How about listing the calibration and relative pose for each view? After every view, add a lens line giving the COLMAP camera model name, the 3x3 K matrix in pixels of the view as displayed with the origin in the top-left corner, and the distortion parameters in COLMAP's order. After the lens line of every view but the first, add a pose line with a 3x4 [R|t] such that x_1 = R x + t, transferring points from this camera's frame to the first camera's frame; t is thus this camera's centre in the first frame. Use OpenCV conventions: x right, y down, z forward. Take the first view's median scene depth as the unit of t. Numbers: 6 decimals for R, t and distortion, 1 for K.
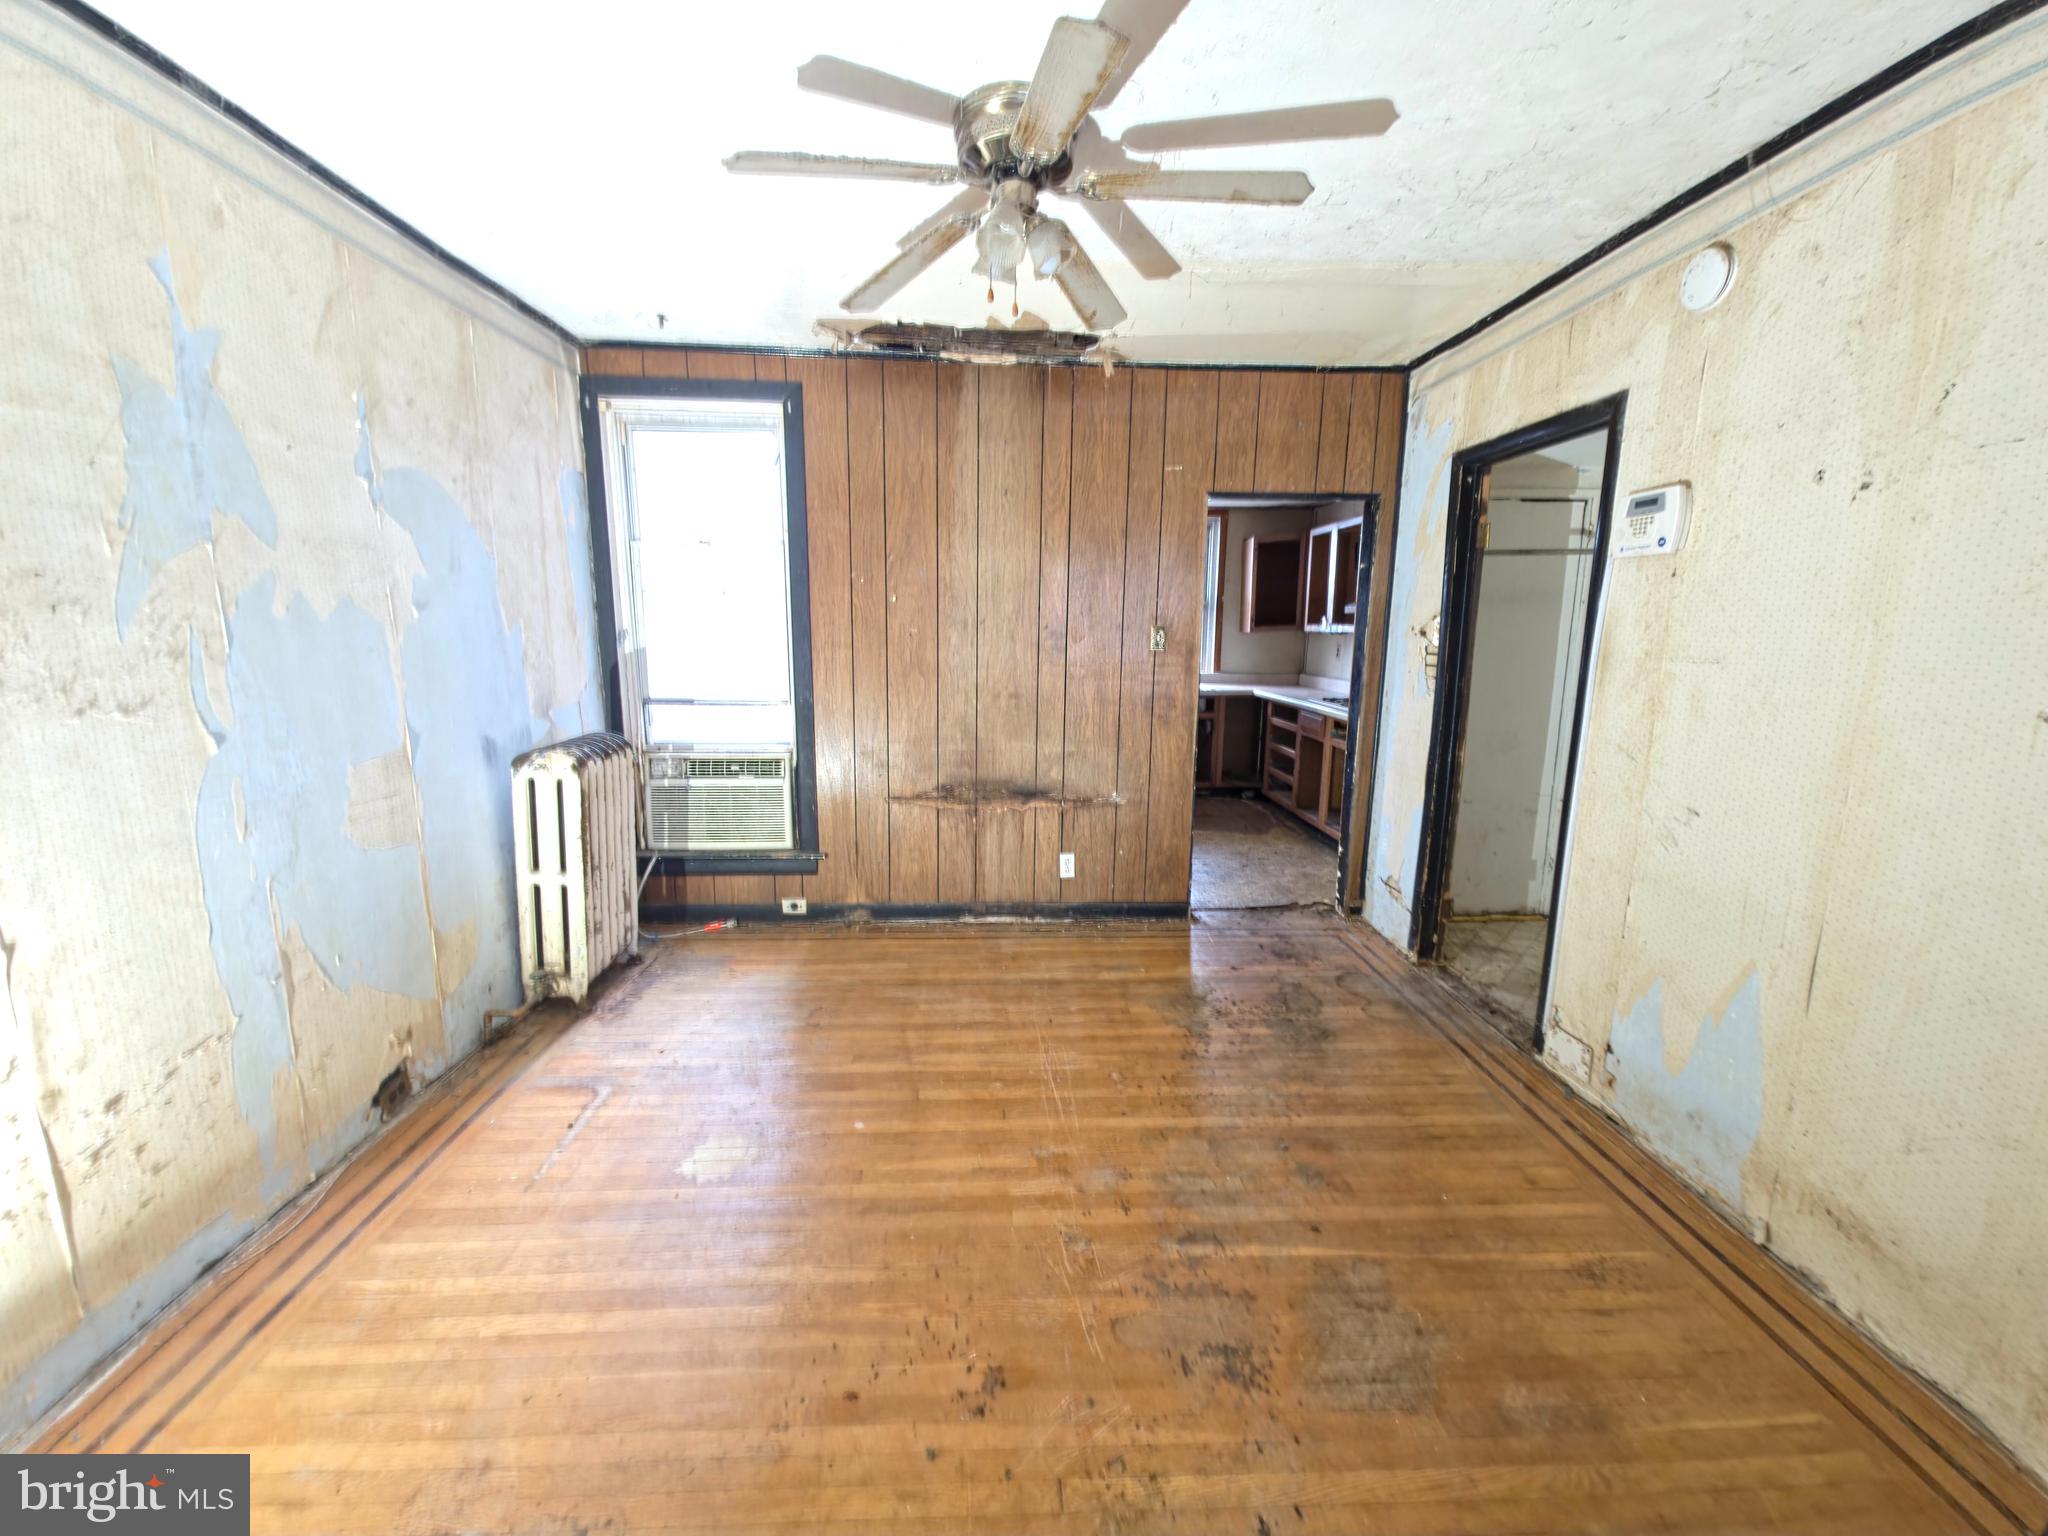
lens RADIAL K [[812.6, 0, 1022.9], [0, 812.6, 764.0], [0, 0, 1]] dist [0.011672, -0.007222]
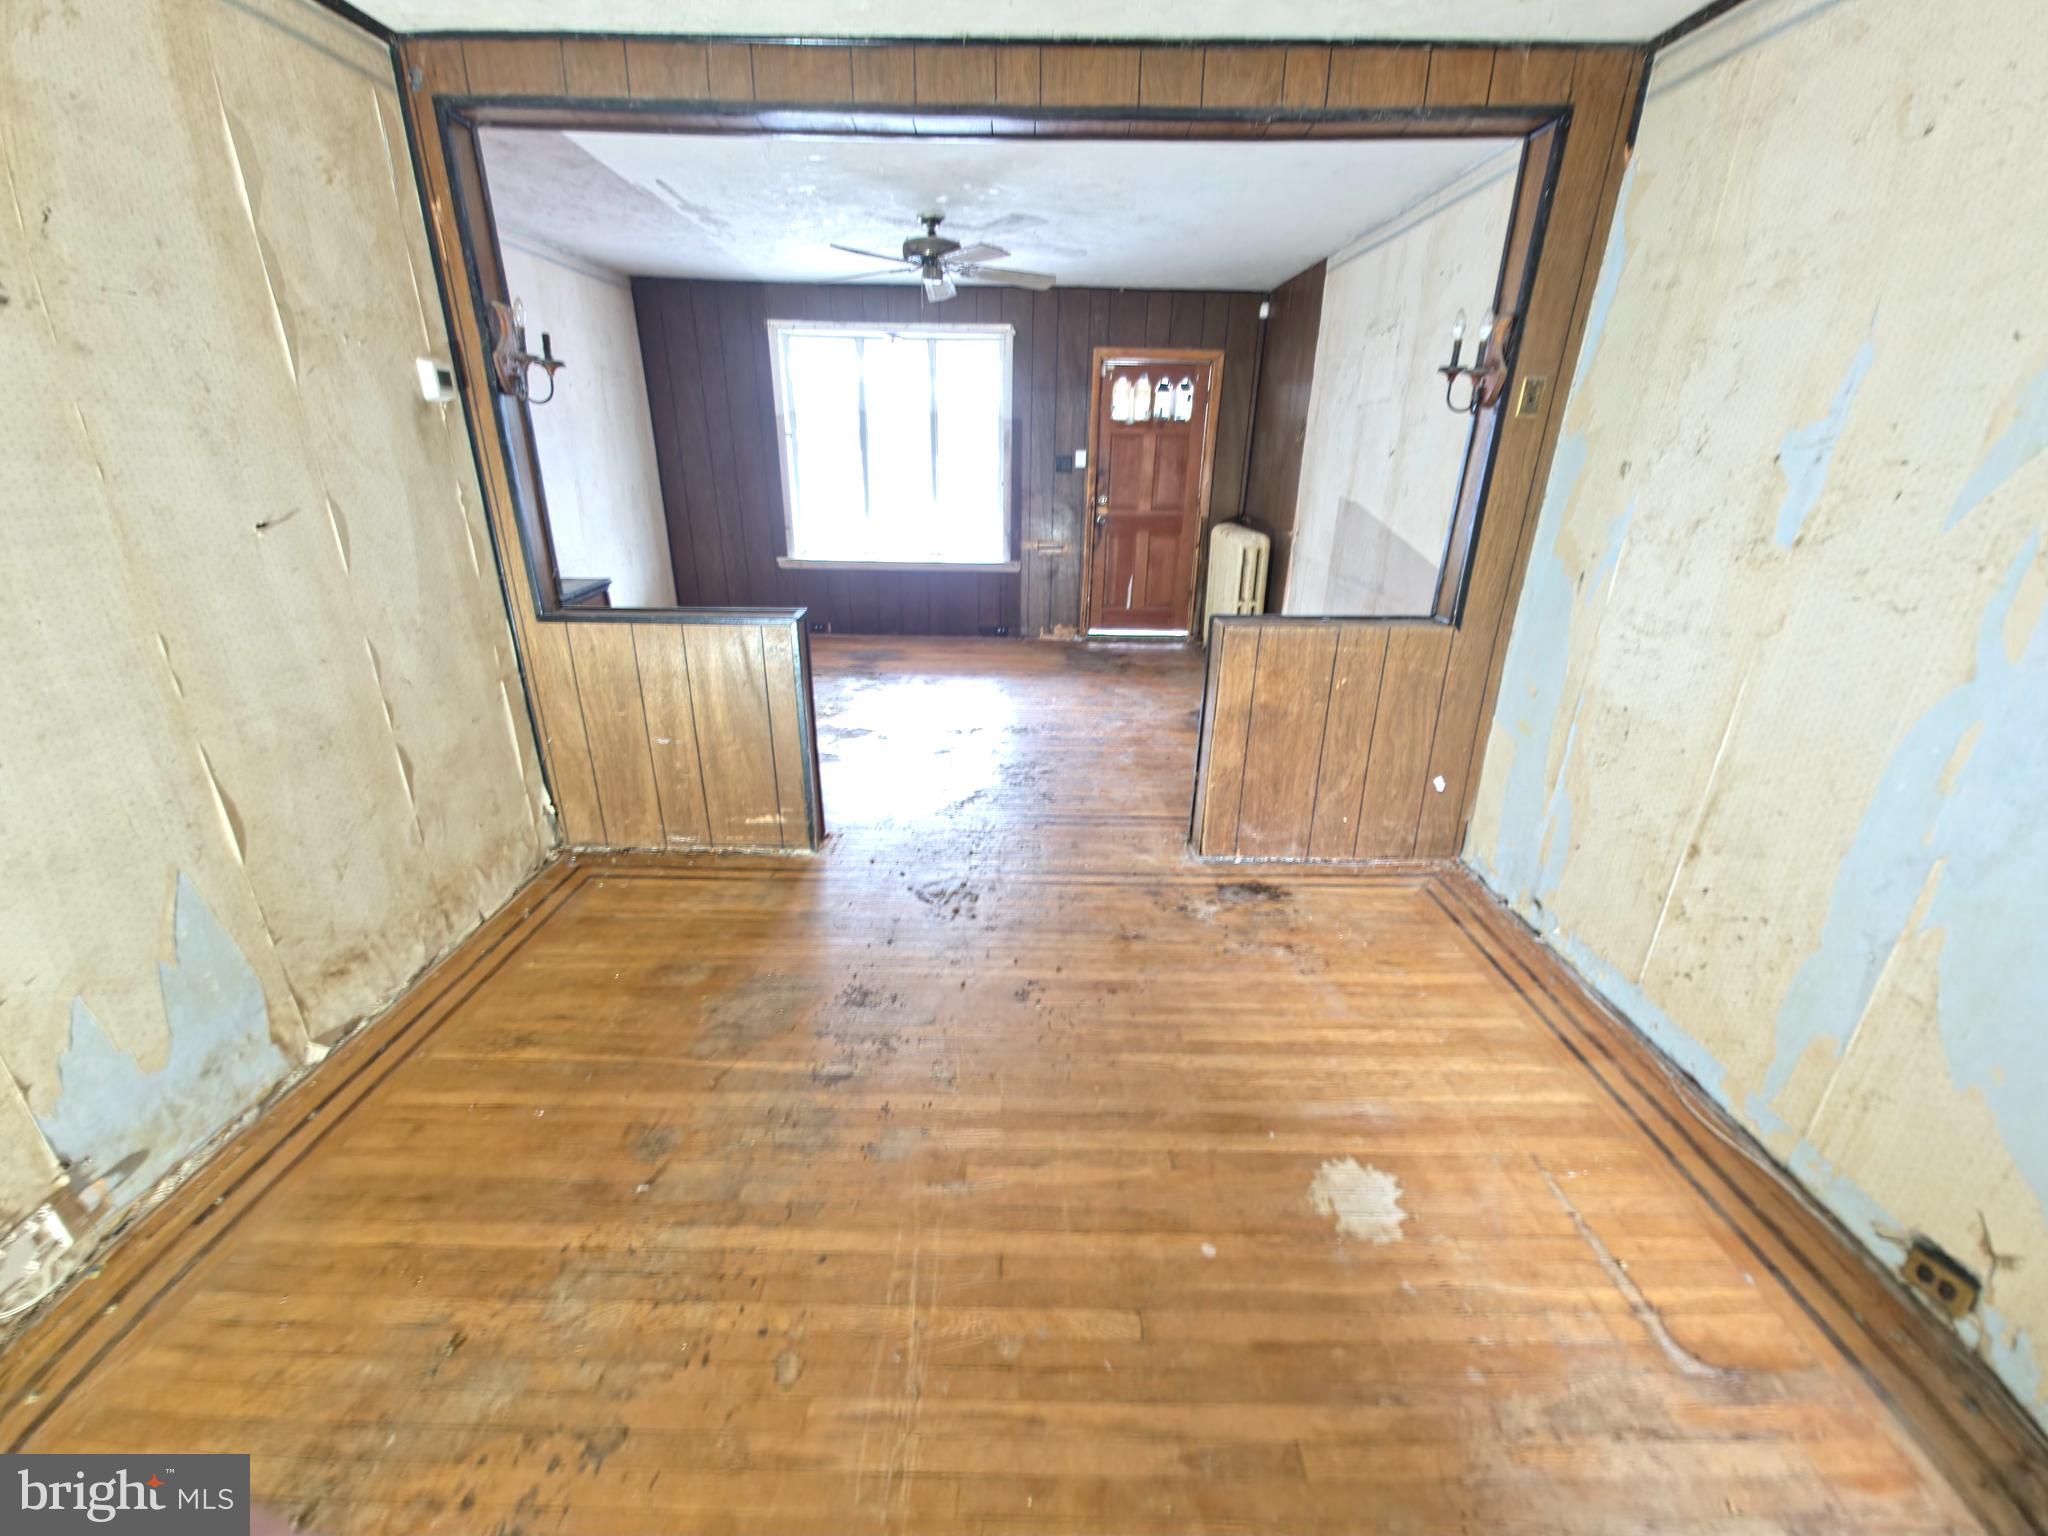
lens RADIAL K [[812.6, 0, 1022.9], [0, 812.6, 764.0], [0, 0, 1]] dist [0.011672, -0.007222]
pose [[-0.998451, -0.040418, 0.038244, -0.049259], [-0.014541, 0.852949, 0.521792, -0.265522], [-0.053710, 0.520428, -0.852215, 1.323551]]
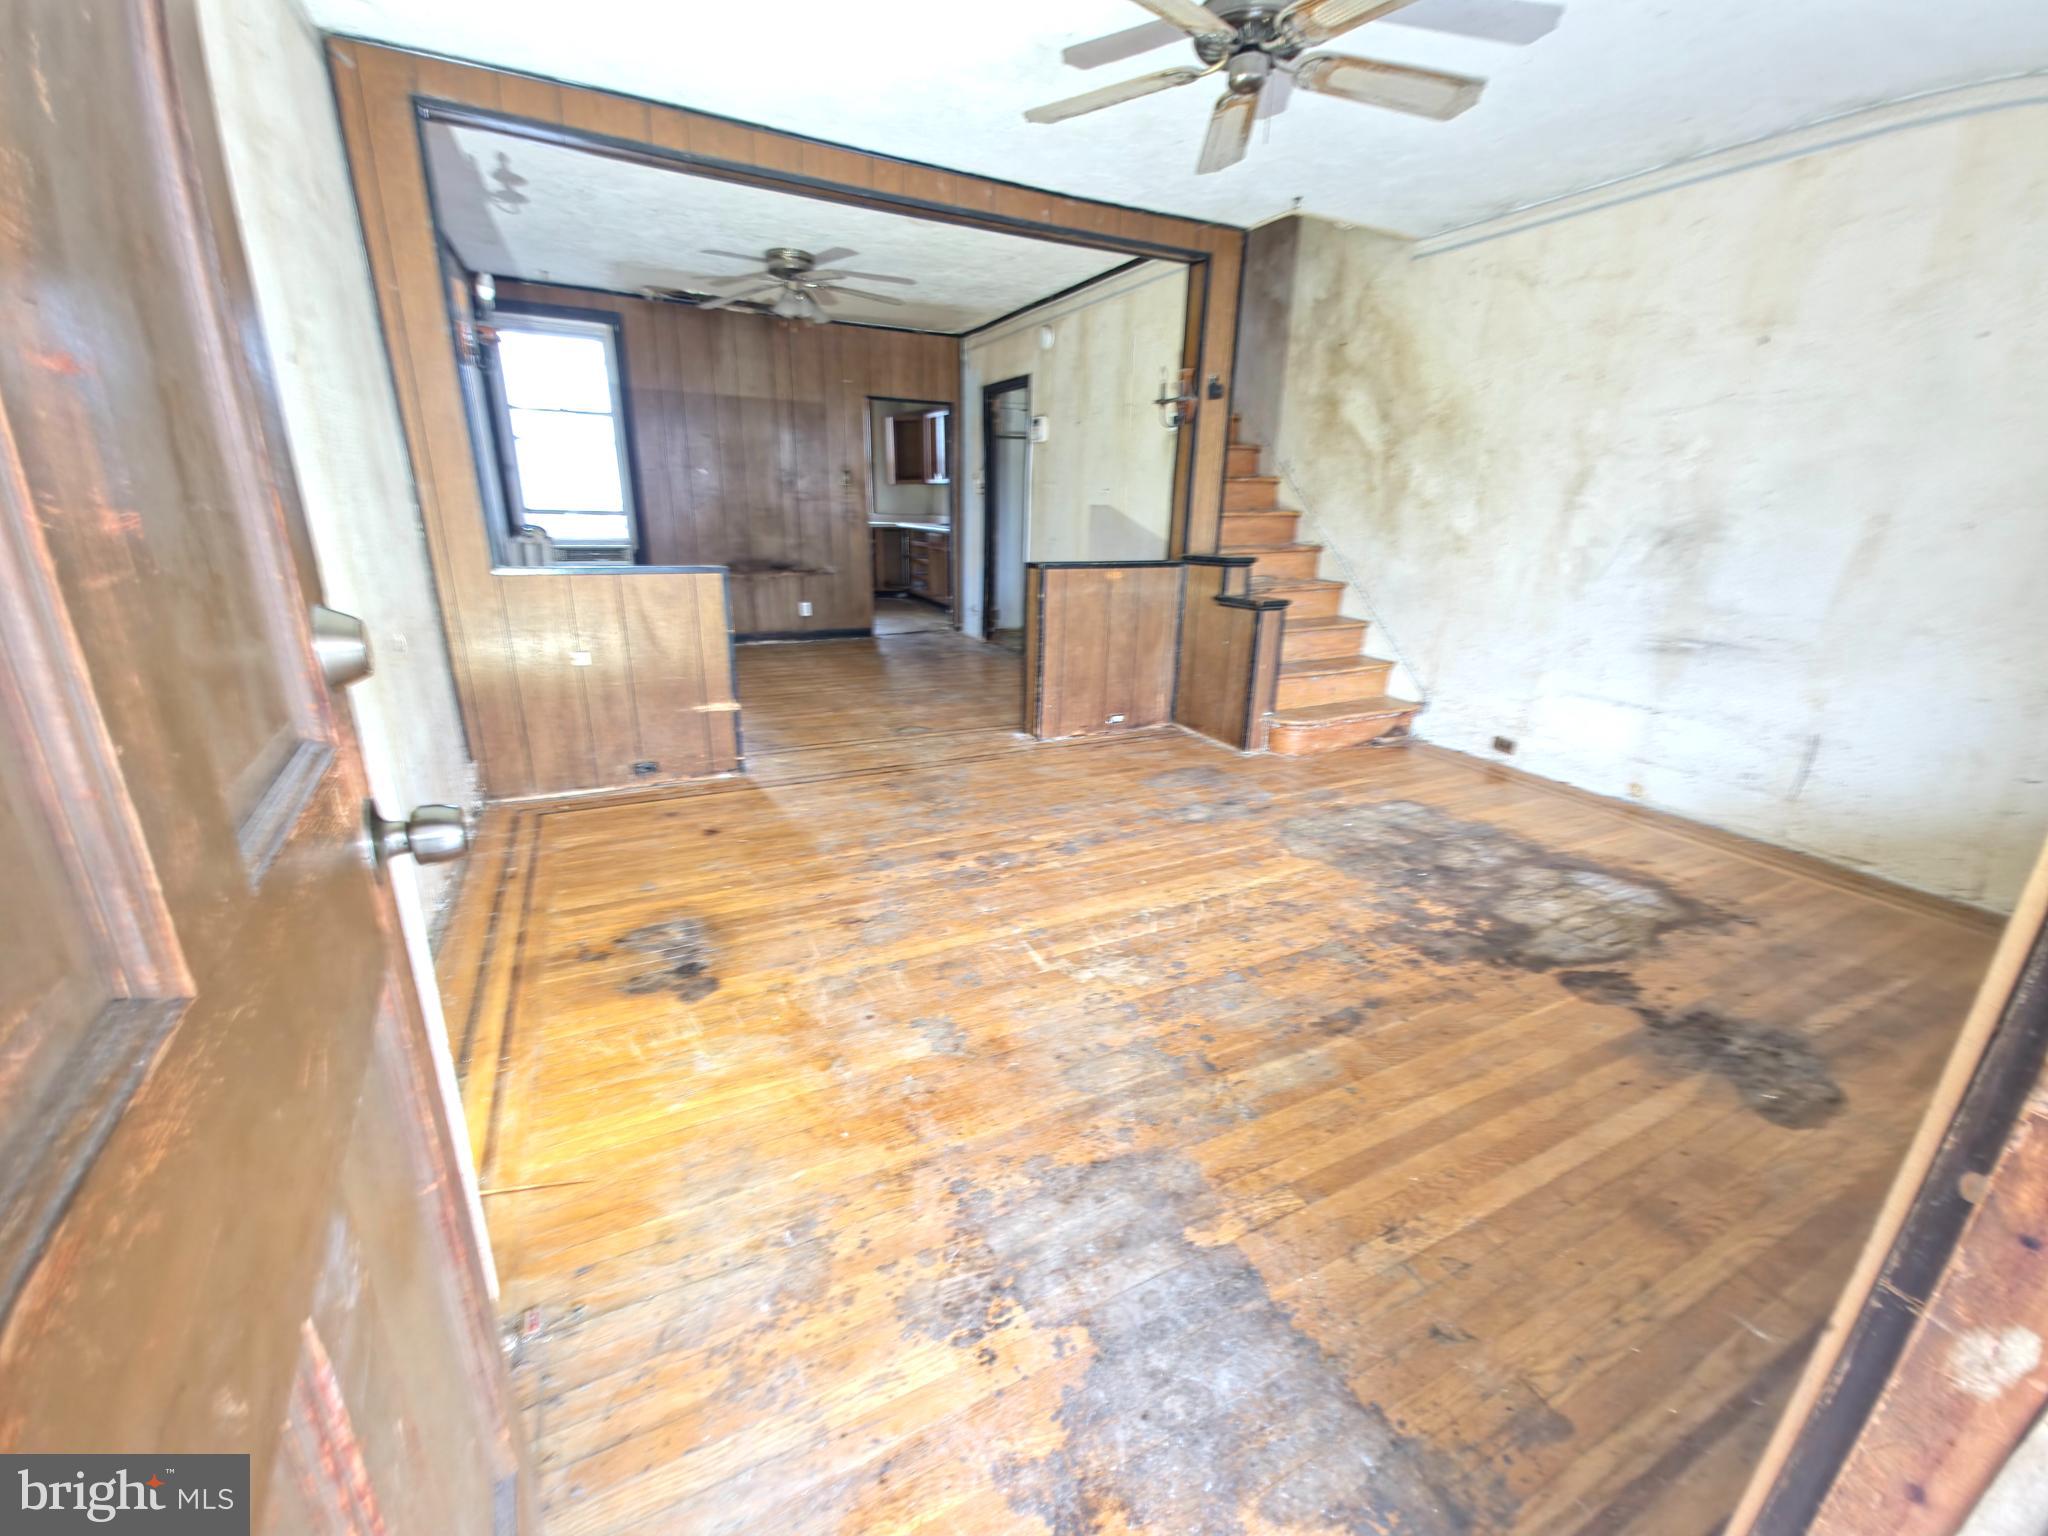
lens RADIAL K [[812.6, 0, 1022.9], [0, 812.6, 764.0], [0, 0, 1]] dist [0.011672, -0.007222]
pose [[0.912974, -0.114941, 0.391494, -0.398666], [0.055546, 0.985581, 0.159827, 0.320917], [-0.404220, -0.124172, 0.906194, -1.385416]]
